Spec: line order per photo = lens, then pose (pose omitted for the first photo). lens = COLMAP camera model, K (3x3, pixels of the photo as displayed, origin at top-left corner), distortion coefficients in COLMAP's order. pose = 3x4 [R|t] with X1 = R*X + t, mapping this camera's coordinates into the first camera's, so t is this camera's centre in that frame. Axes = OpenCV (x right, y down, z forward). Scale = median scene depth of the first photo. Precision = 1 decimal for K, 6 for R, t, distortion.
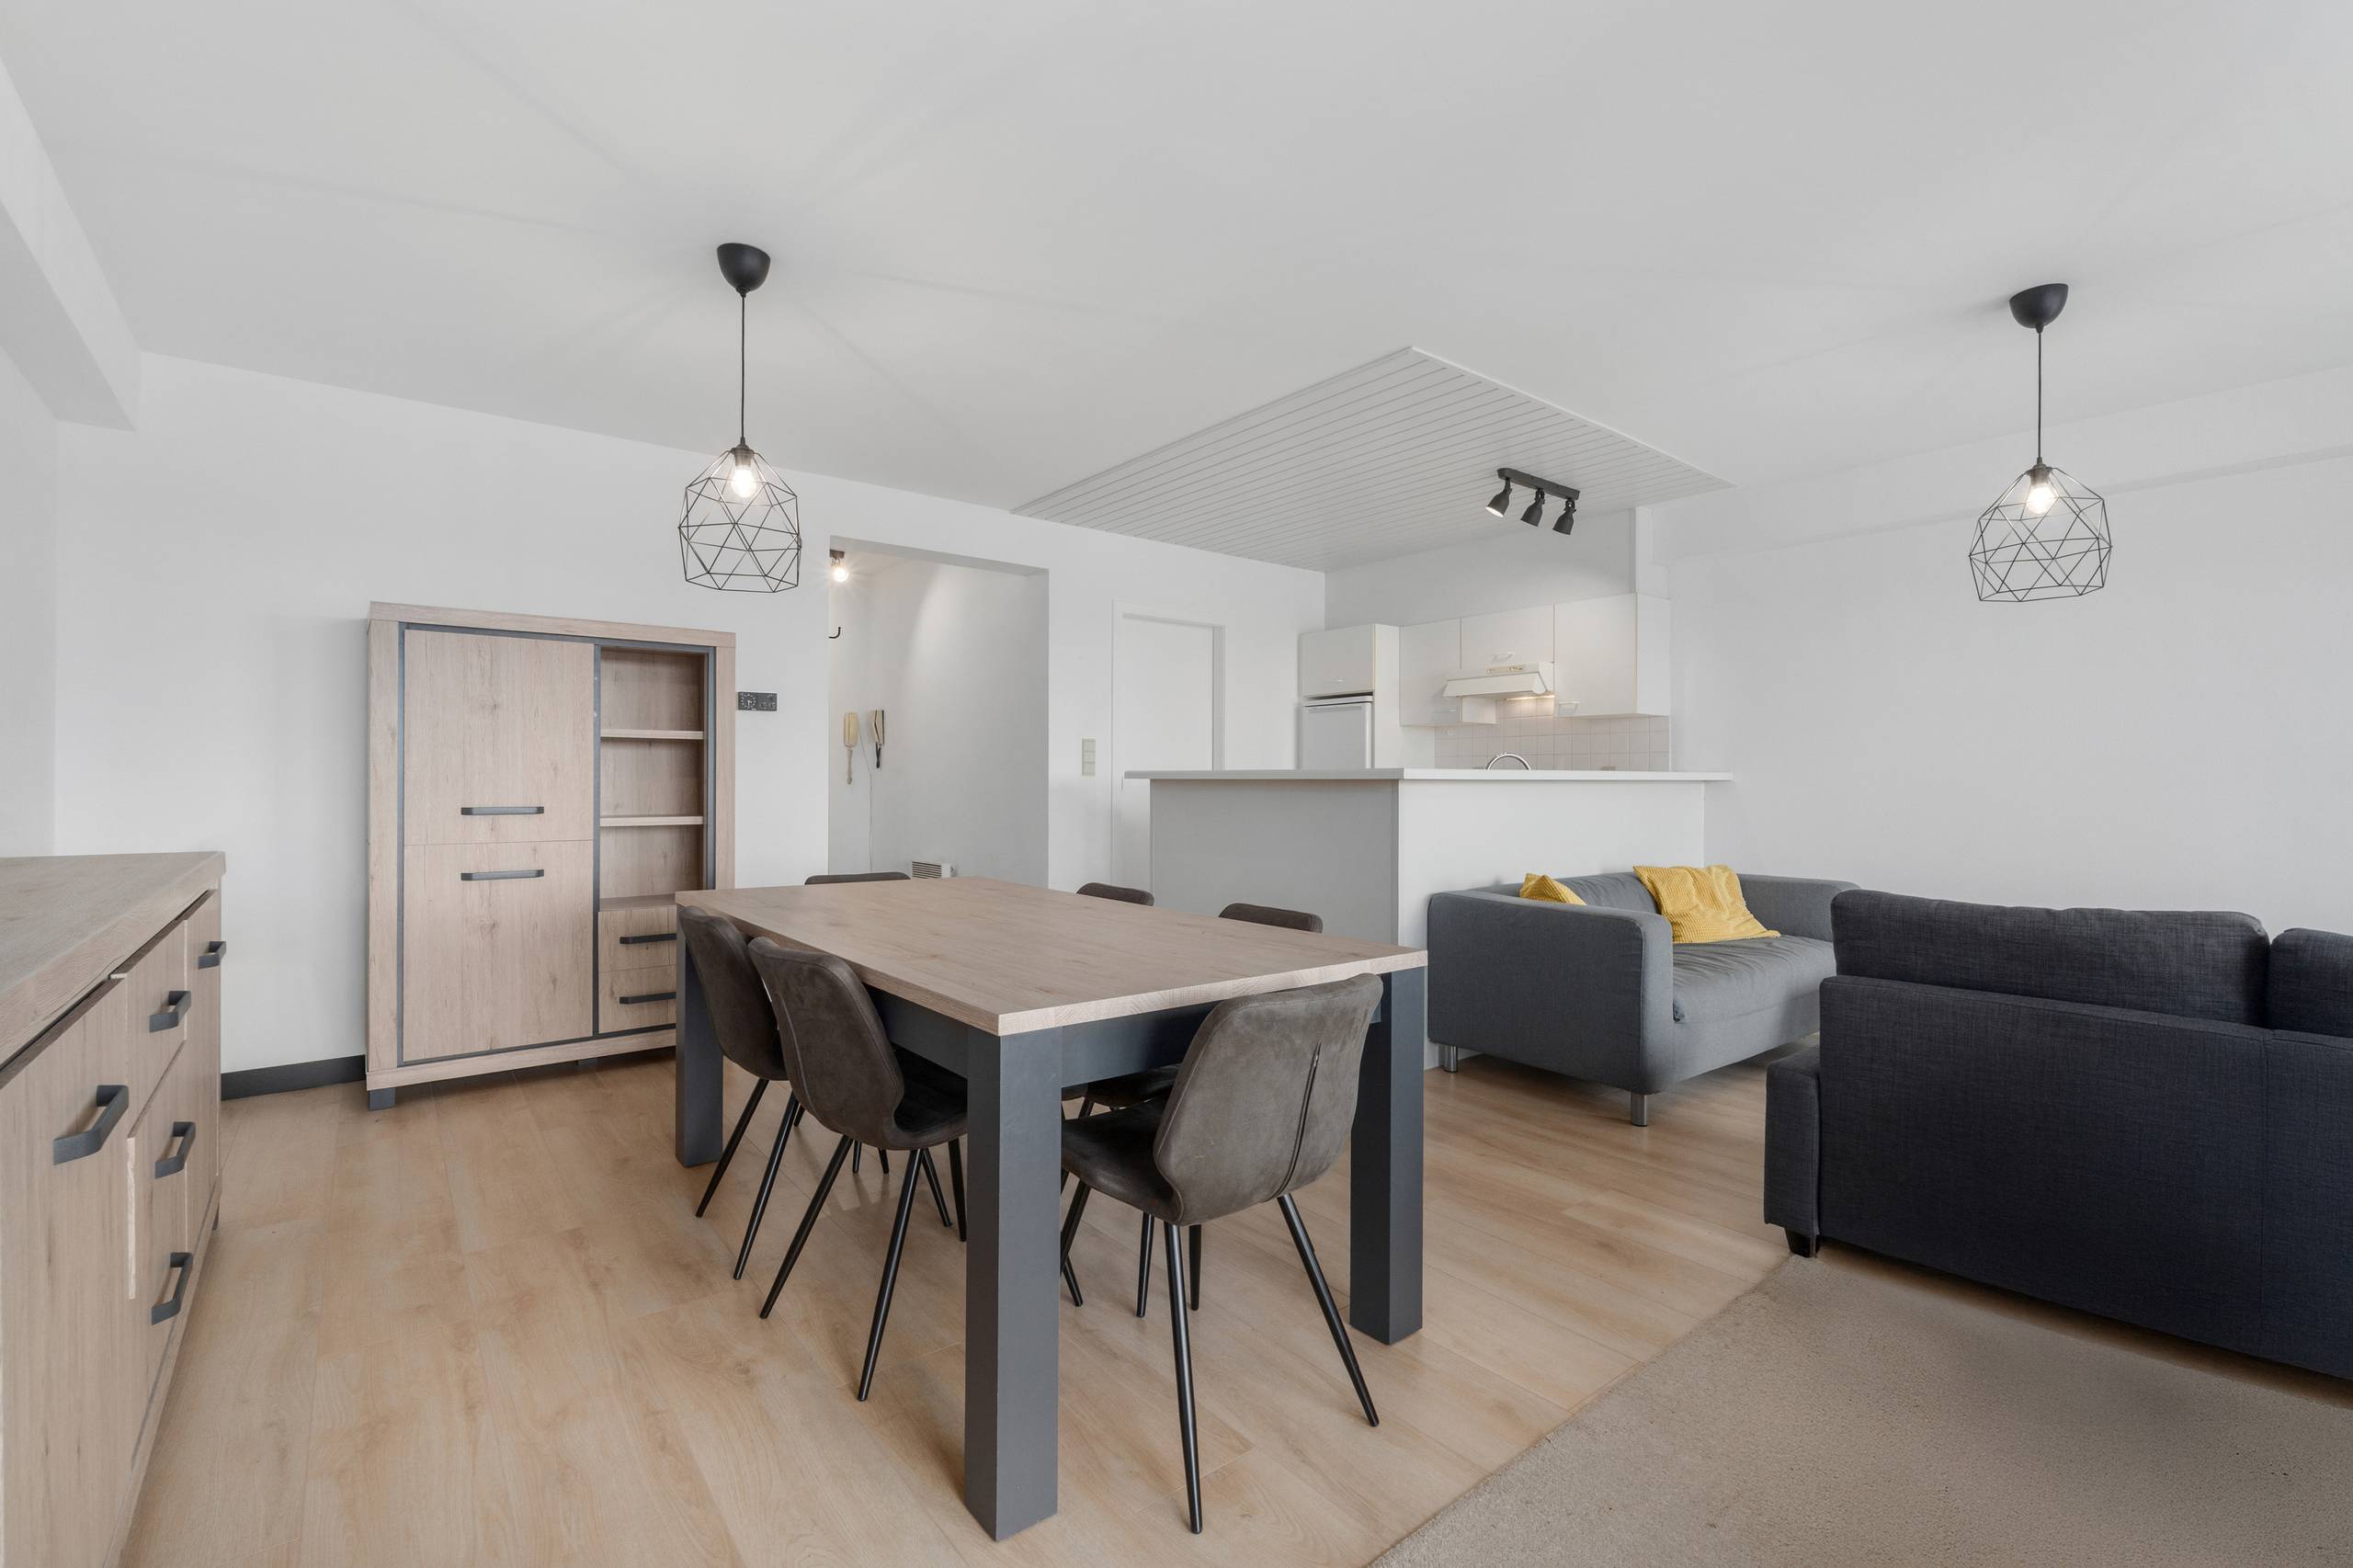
lens RADIAL K [[1043.7, 0, 1179.7], [0, 1043.7, 786.5], [0, 0, 1]] dist [-0.007213, 0.000948]
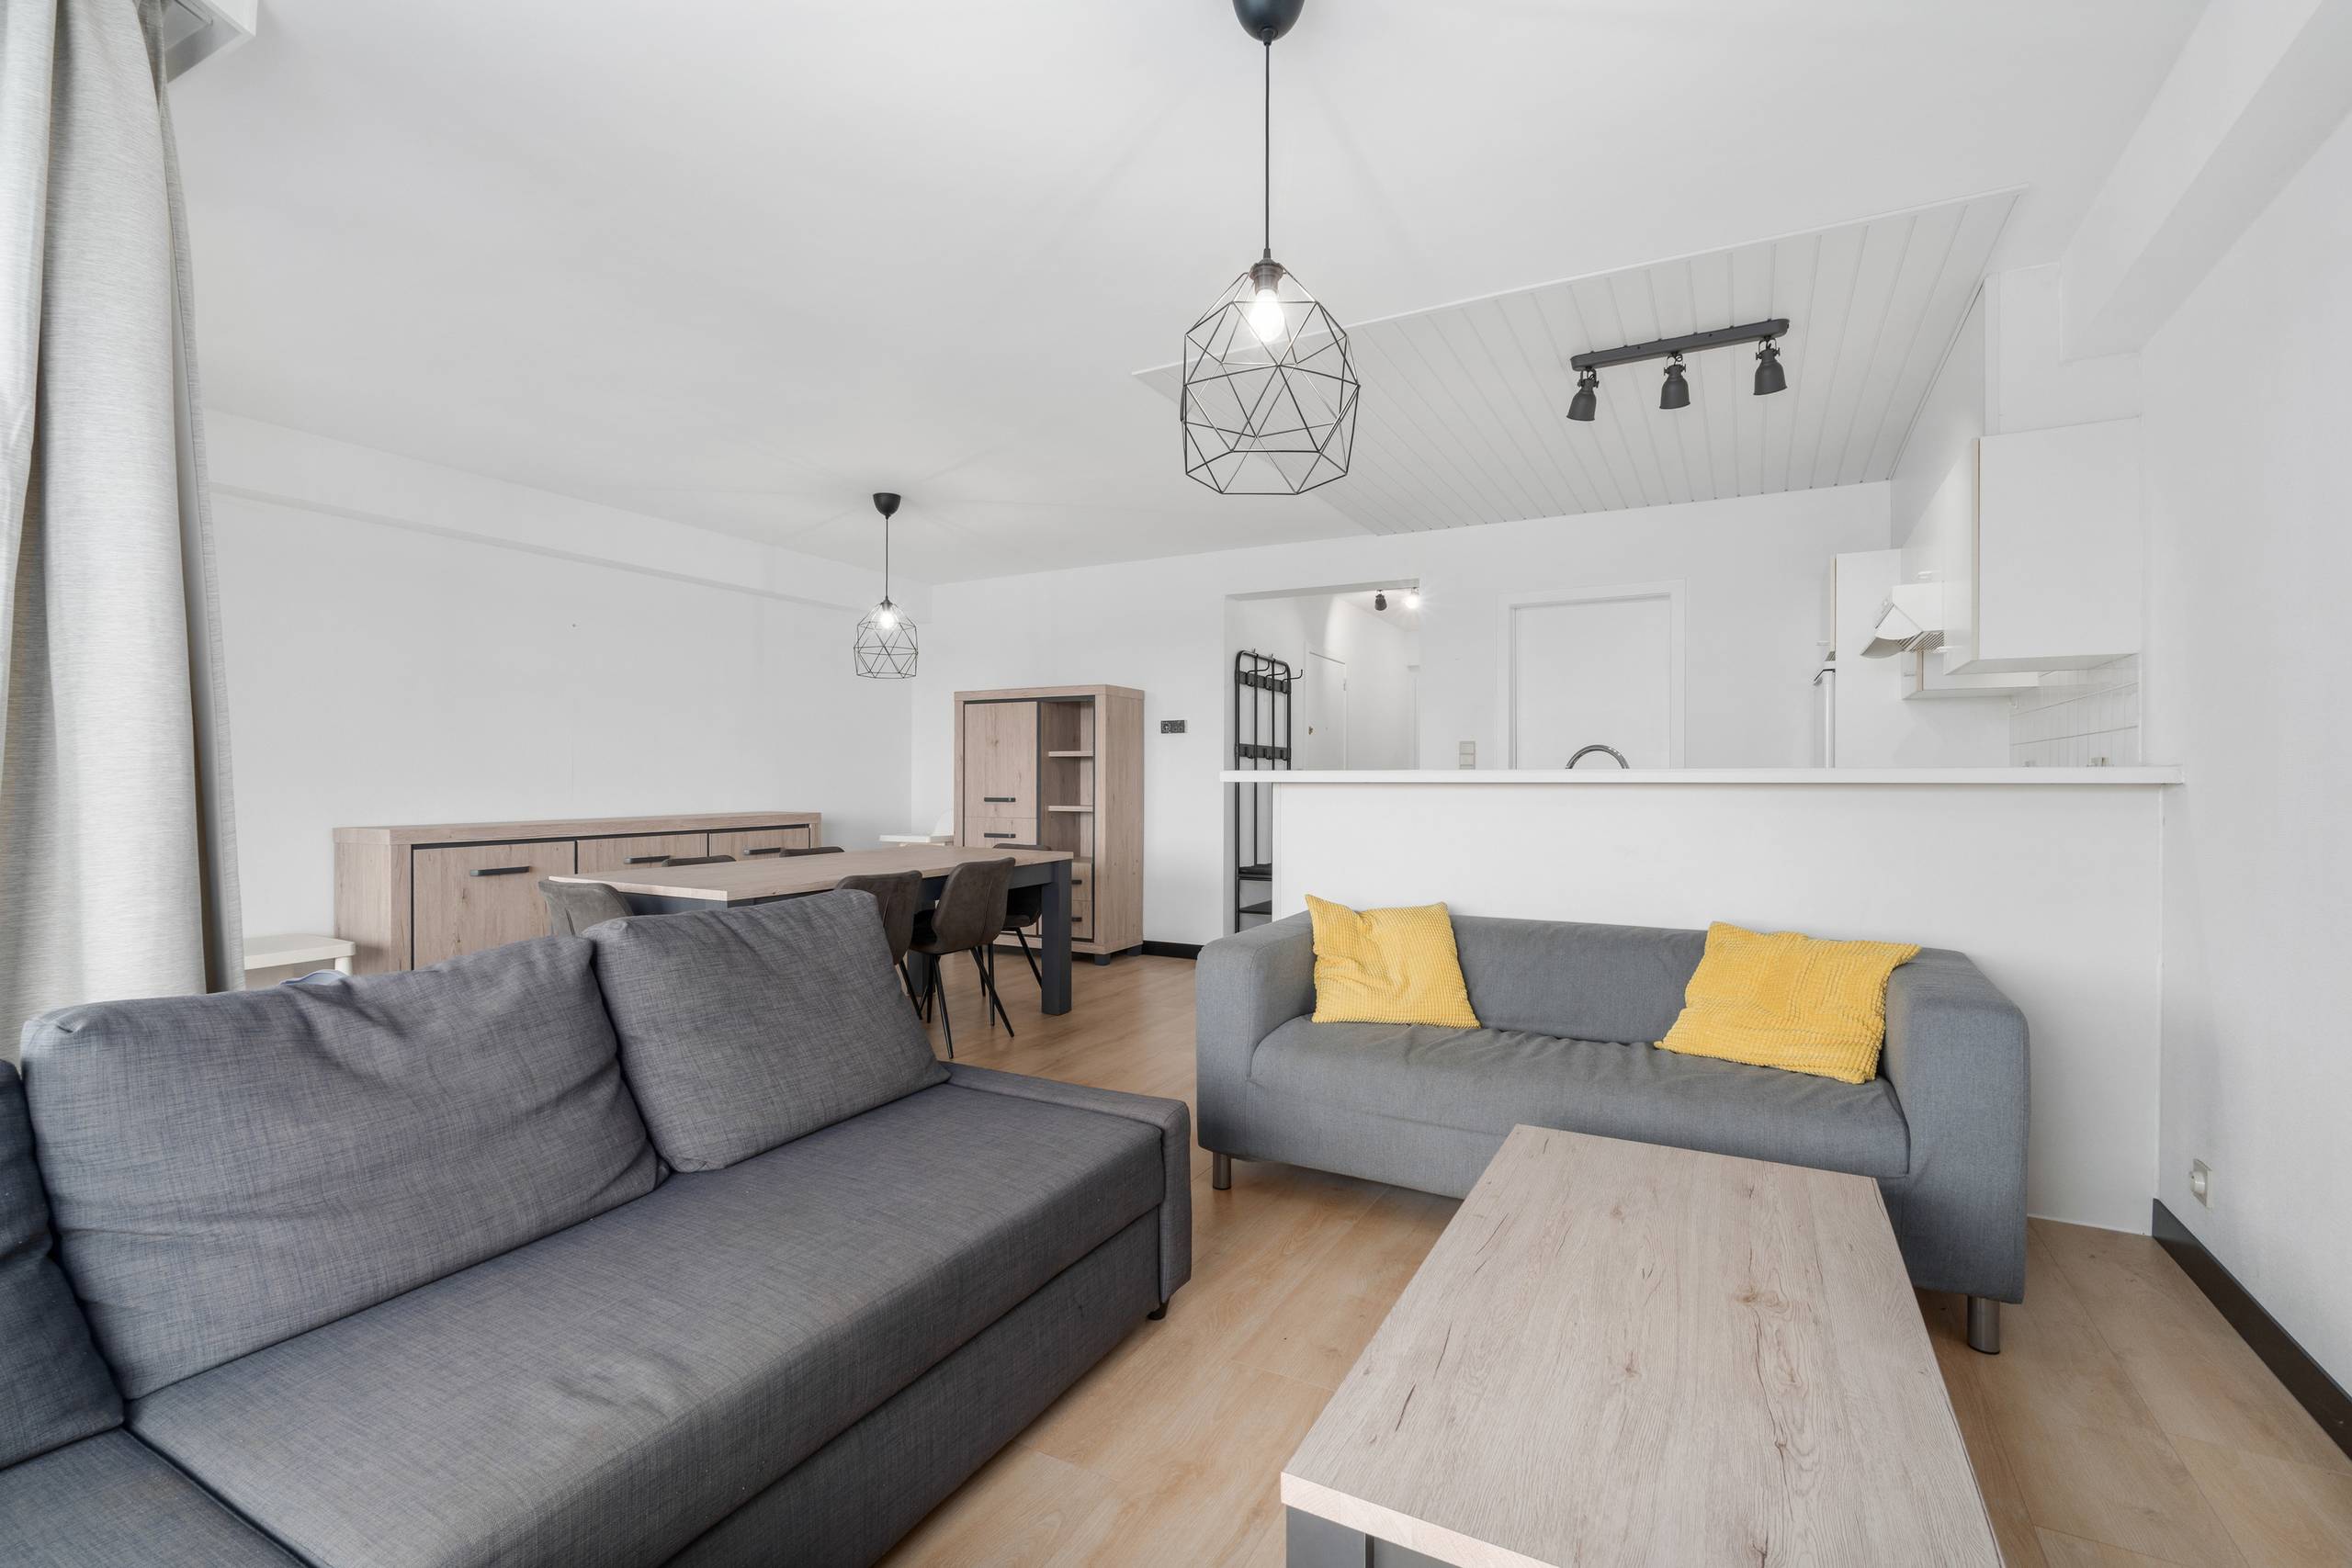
lens RADIAL K [[1043.2, 0, 1178.4], [0, 1043.2, 781.8], [0, 0, 1]] dist [-0.007213, 0.000948]
pose [[0.381207, -0.001184, -0.924489, 0.906207], [-0.006284, 0.999973, -0.003872, -0.002173], [0.924468, 0.007286, 0.381190, 0.477500]]
